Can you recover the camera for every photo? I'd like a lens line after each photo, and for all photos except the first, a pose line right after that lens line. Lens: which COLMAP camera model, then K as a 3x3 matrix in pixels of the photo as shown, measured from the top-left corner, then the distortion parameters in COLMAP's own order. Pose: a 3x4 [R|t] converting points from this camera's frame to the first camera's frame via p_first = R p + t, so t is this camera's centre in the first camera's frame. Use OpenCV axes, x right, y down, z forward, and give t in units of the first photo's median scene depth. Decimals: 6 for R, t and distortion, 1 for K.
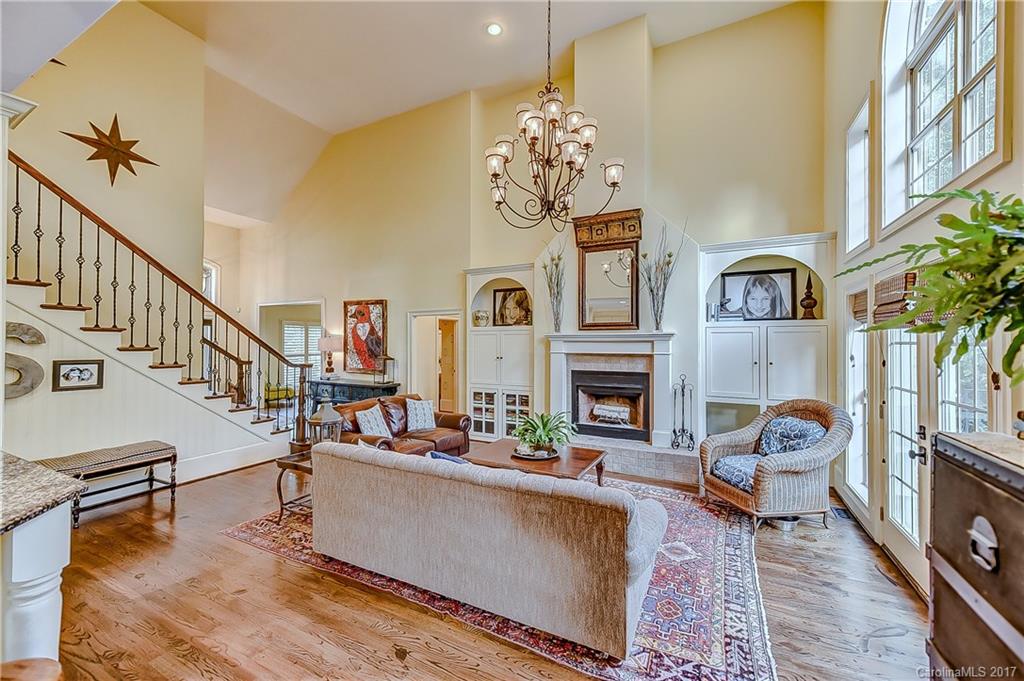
lens RADIAL K [[400.9, 0, 516.6], [0, 400.9, 340.1], [0, 0, 1]] dist [0.002818, 0.000079]
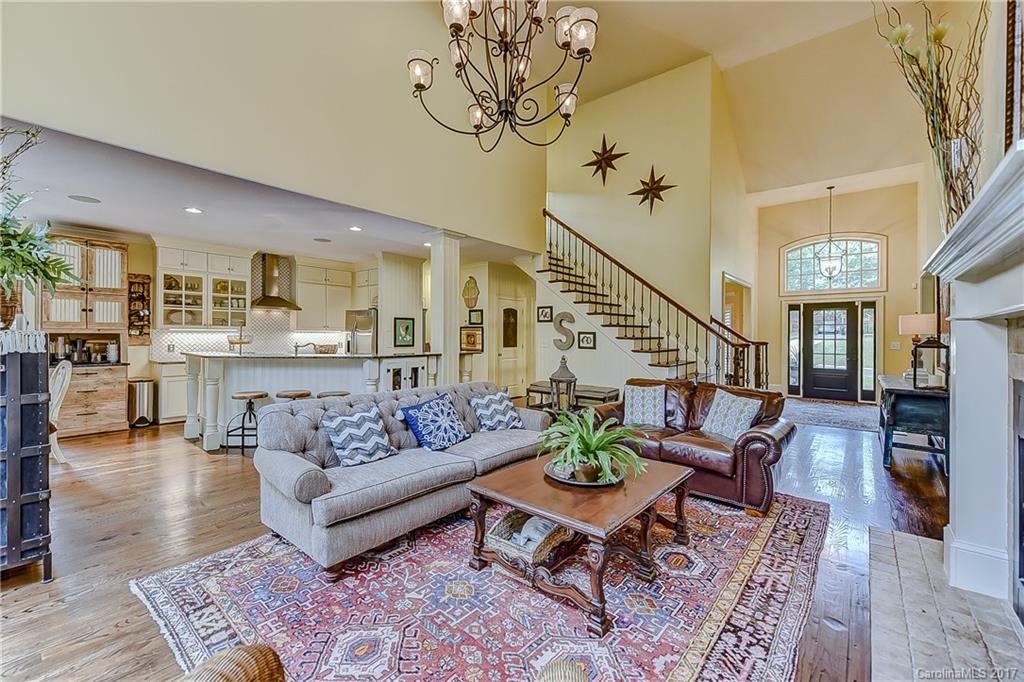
lens RADIAL K [[417.6, 0, 510.4], [0, 417.6, 331.2], [0, 0, 1]] dist [-0.001504, -0.000247]
pose [[-0.221562, -0.012763, -0.975063, 1.190559], [-0.002595, 0.999919, -0.012499, 0.112010], [0.975143, -0.000239, -0.221577, 1.707083]]
